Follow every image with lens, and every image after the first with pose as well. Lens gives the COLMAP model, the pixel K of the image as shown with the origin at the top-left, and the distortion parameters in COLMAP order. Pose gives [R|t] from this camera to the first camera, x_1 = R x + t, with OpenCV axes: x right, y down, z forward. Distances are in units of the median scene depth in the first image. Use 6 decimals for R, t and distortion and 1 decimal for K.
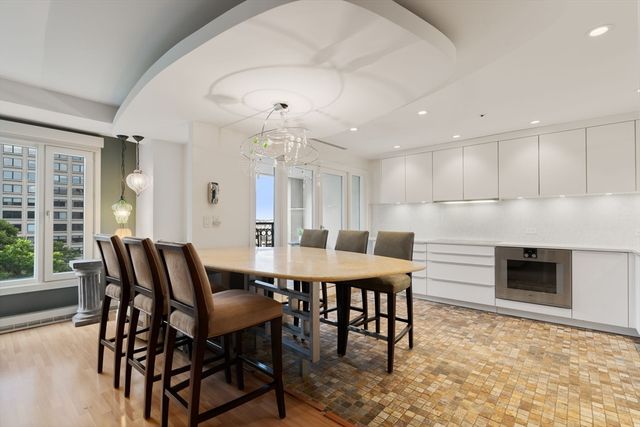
lens RADIAL K [[294.4, 0, 321.1], [0, 294.4, 217.8], [0, 0, 1]] dist [-0.003559, -0.000677]
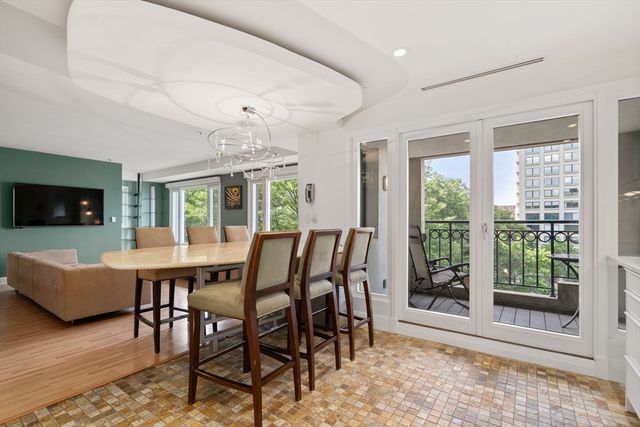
lens RADIAL K [[294.4, 0, 316.0], [0, 294.4, 220.5], [0, 0, 1]] dist [-0.003559, -0.000677]
pose [[0.095642, -0.006977, -0.995391, 0.708467], [0.012354, 0.999907, -0.005821, 0.025612], [0.995339, -0.011740, 0.095719, 0.845207]]
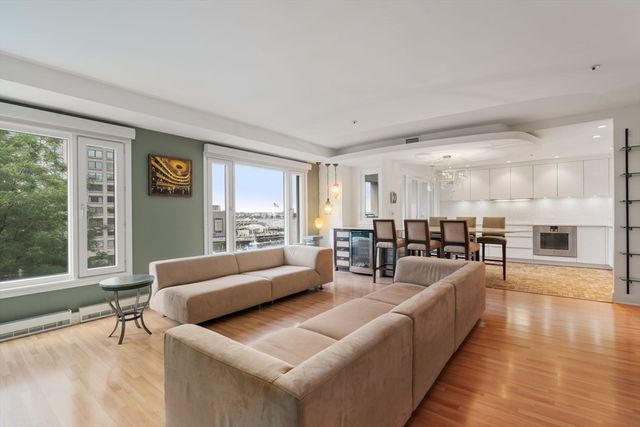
lens RADIAL K [[294.4, 0, 320.2], [0, 294.4, 213.1], [0, 0, 1]] dist [-0.003559, -0.000677]
pose [[0.998798, -0.009631, 0.048064, -0.835916], [0.009096, 0.999894, 0.011334, -0.011207], [-0.048168, -0.010884, 0.998780, -0.760679]]
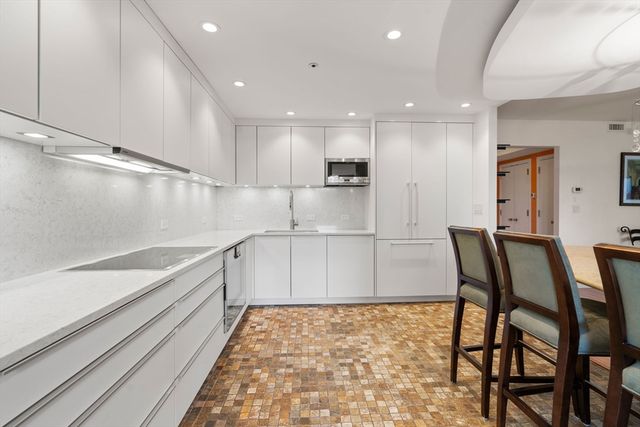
lens RADIAL K [[294.4, 0, 323.9], [0, 294.4, 211.5], [0, 0, 1]] dist [-0.003559, -0.000677]
pose [[-0.695708, -0.010595, 0.718246, 0.002655], [-0.011142, 0.999930, 0.003958, 0.009571], [-0.718238, -0.005249, -0.695778, 1.392431]]
